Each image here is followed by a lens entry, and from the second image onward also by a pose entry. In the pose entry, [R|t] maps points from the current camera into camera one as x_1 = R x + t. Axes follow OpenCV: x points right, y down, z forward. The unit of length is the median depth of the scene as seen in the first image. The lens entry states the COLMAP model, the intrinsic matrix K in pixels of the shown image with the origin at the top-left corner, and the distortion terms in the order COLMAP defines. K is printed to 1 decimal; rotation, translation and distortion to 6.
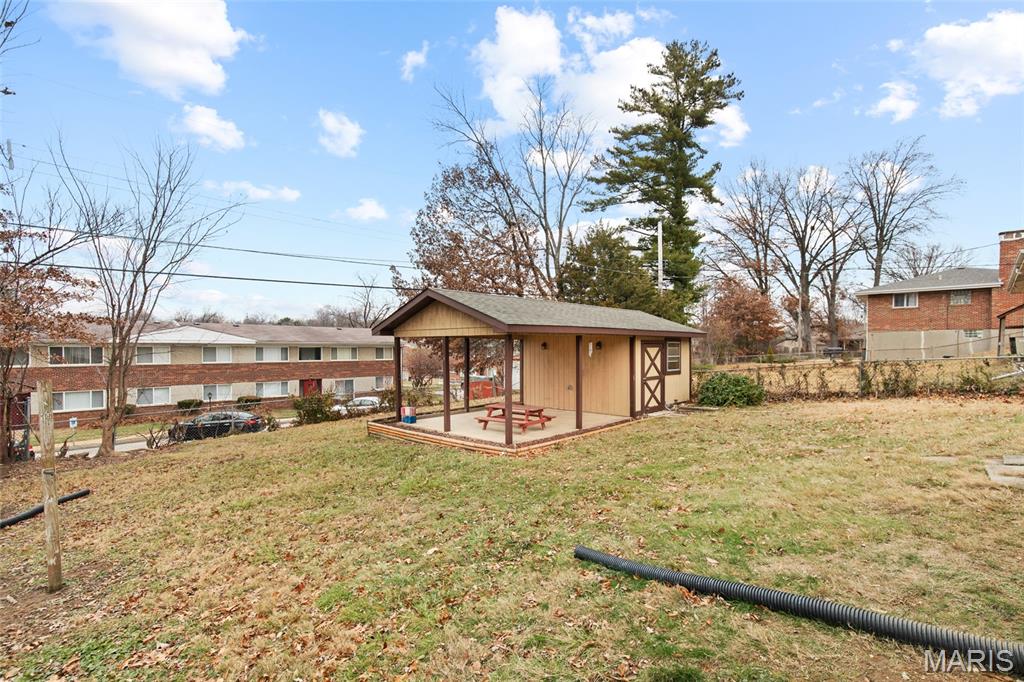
lens RADIAL K [[458.4, 0, 525.8], [0, 458.4, 360.3], [0, 0, 1]] dist [0.005057, 0.000424]
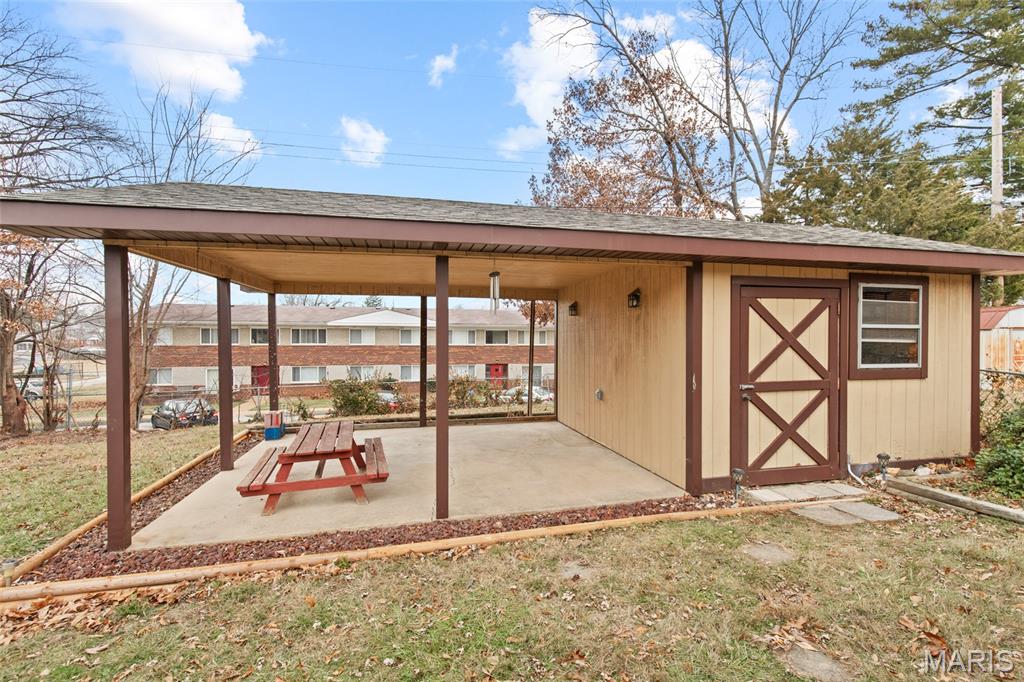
lens RADIAL K [[472.1, 0, 516.4], [0, 472.1, 344.0], [0, 0, 1]] dist [0.001781, 0.000038]
pose [[0.840773, 0.012872, -0.541235, 0.281586], [-0.018355, 0.999820, -0.004735, 0.011668], [0.541077, 0.013915, 0.840858, 0.555787]]
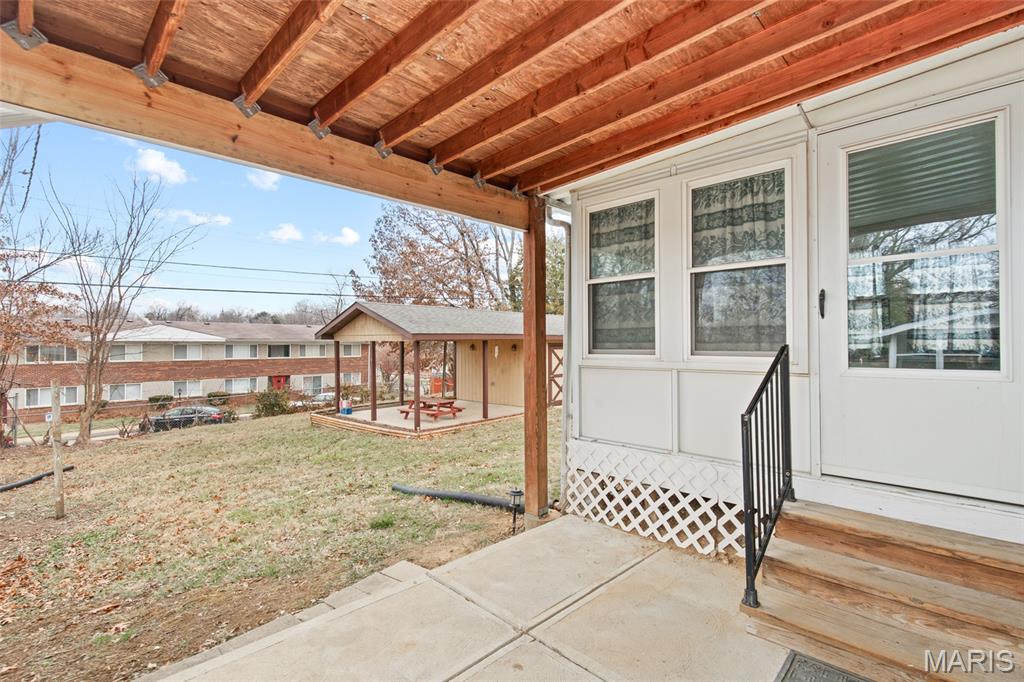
lens RADIAL K [[467.3, 0, 515.2], [0, 467.3, 346.7], [0, 0, 1]] dist [0.003374, 0.000472]
pose [[0.999910, 0.000166, 0.013407, 0.138351], [0.000088, 0.999820, -0.018978, -0.011016], [-0.013408, 0.018978, 0.999730, -0.173355]]
